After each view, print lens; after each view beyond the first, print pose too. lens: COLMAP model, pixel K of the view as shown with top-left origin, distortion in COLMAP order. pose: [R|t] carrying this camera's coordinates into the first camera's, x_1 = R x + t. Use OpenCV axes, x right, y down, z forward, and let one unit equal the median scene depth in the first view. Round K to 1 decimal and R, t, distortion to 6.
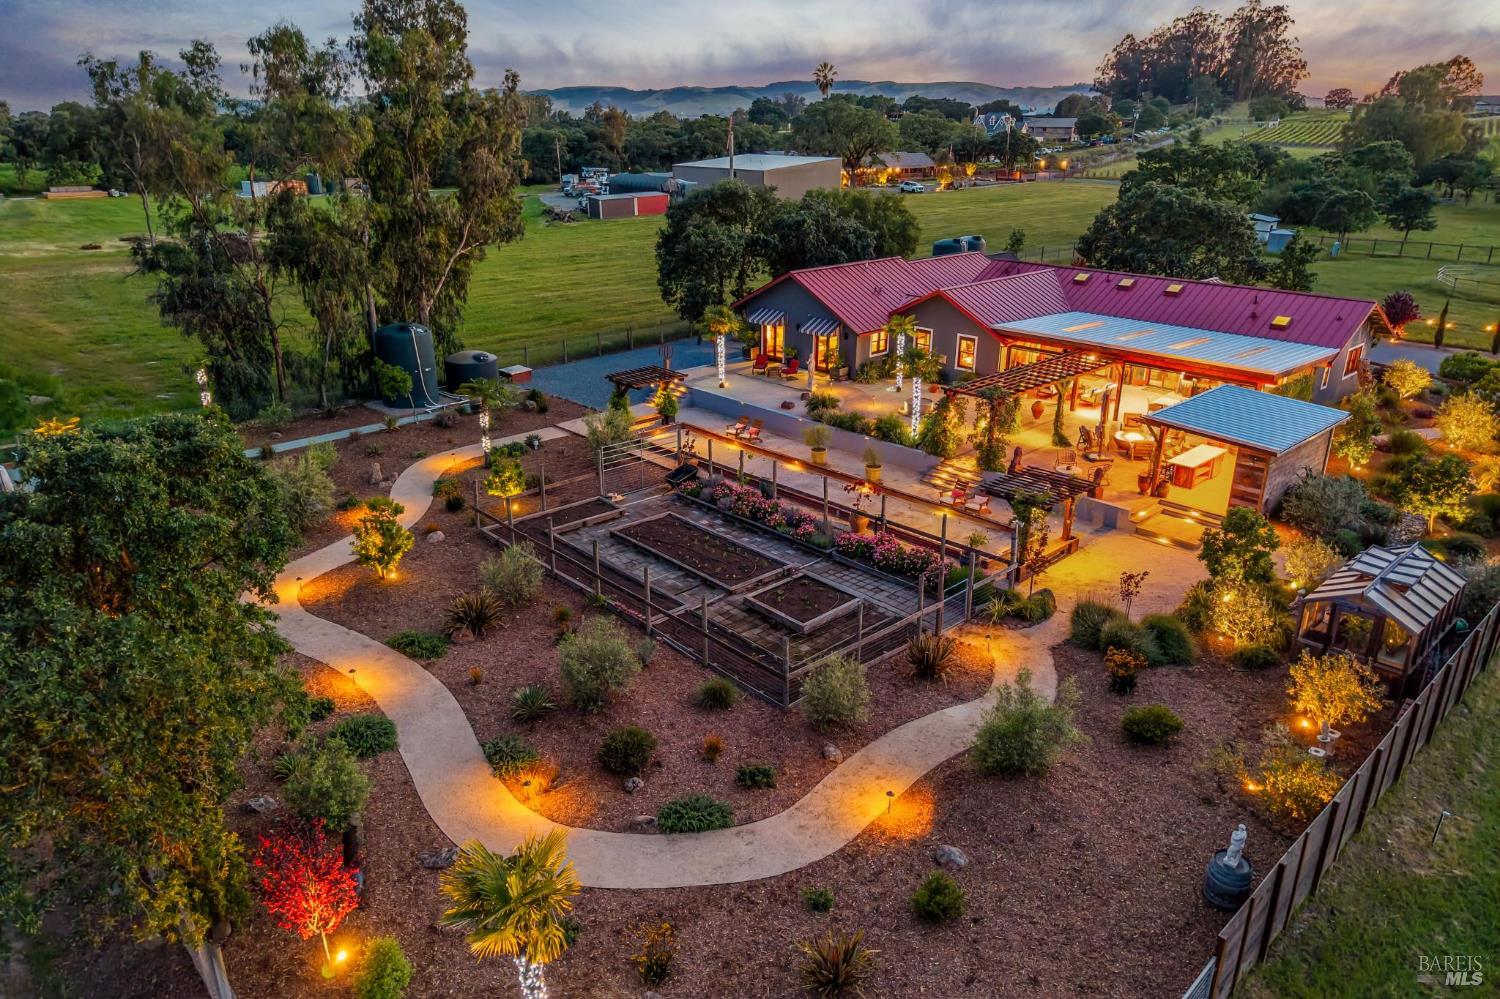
lens RADIAL K [[989.2, 0, 750.0], [0, 989.2, 499.5], [0, 0, 1]] dist [-0.003674, -0.003547]
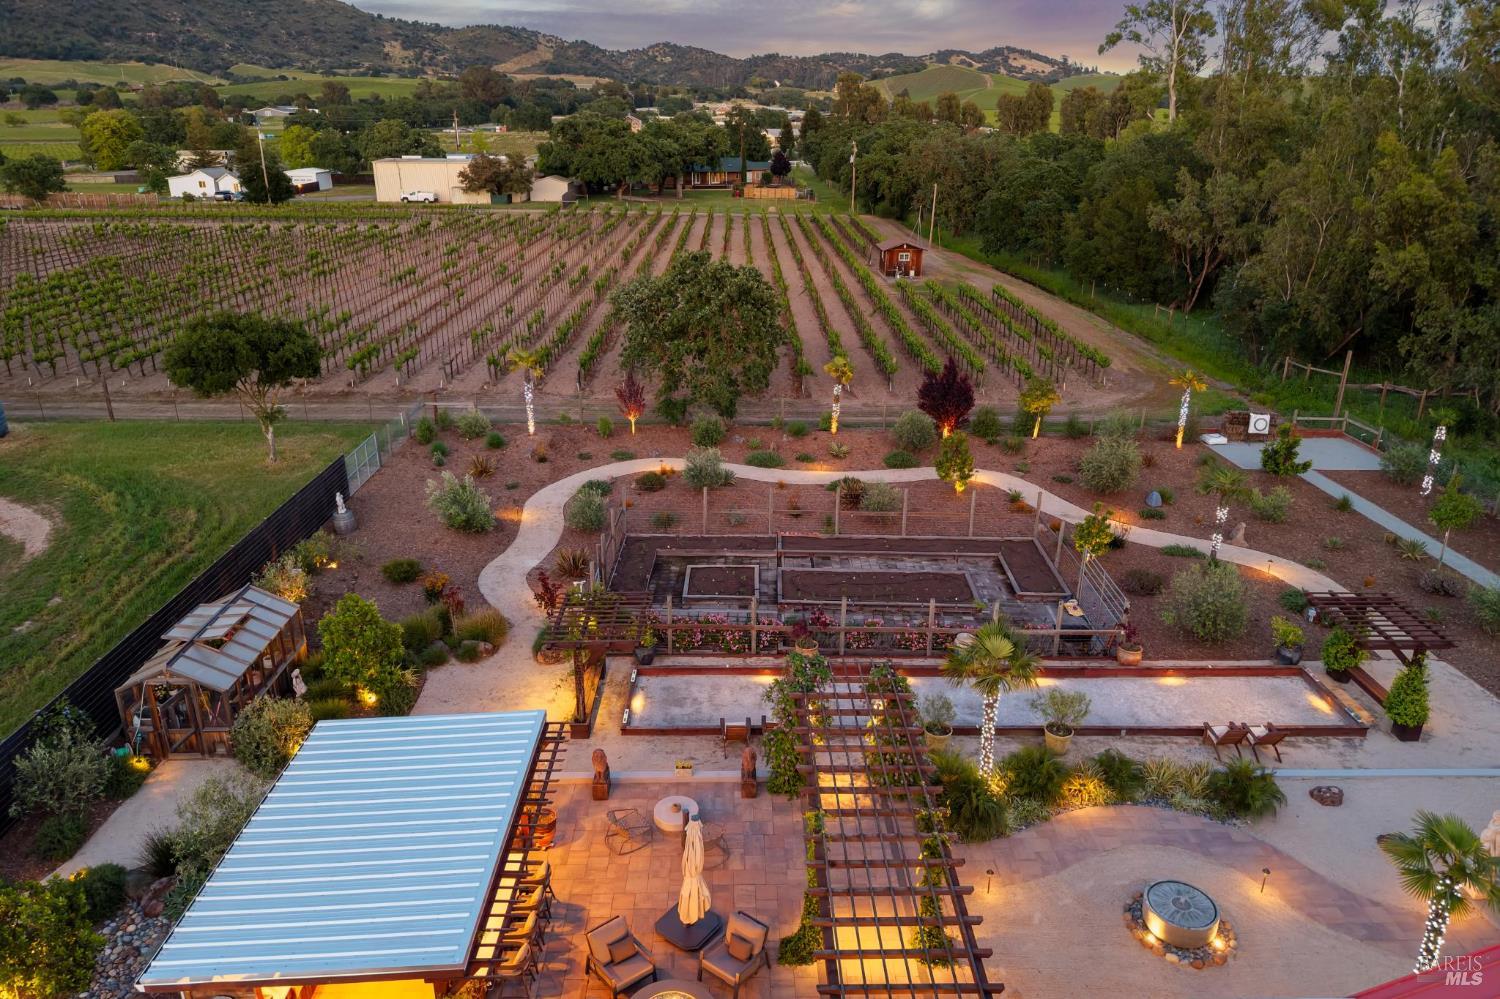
lens RADIAL K [[988.3, 0, 750.0], [0, 988.3, 499.5], [0, 0, 1]] dist [-0.035957, 0.028924]
pose [[-0.671414, 0.261502, -0.693411, 0.566521], [-0.266846, 0.787603, 0.555405, -0.437482], [0.691372, 0.557941, -0.459027, 1.061241]]
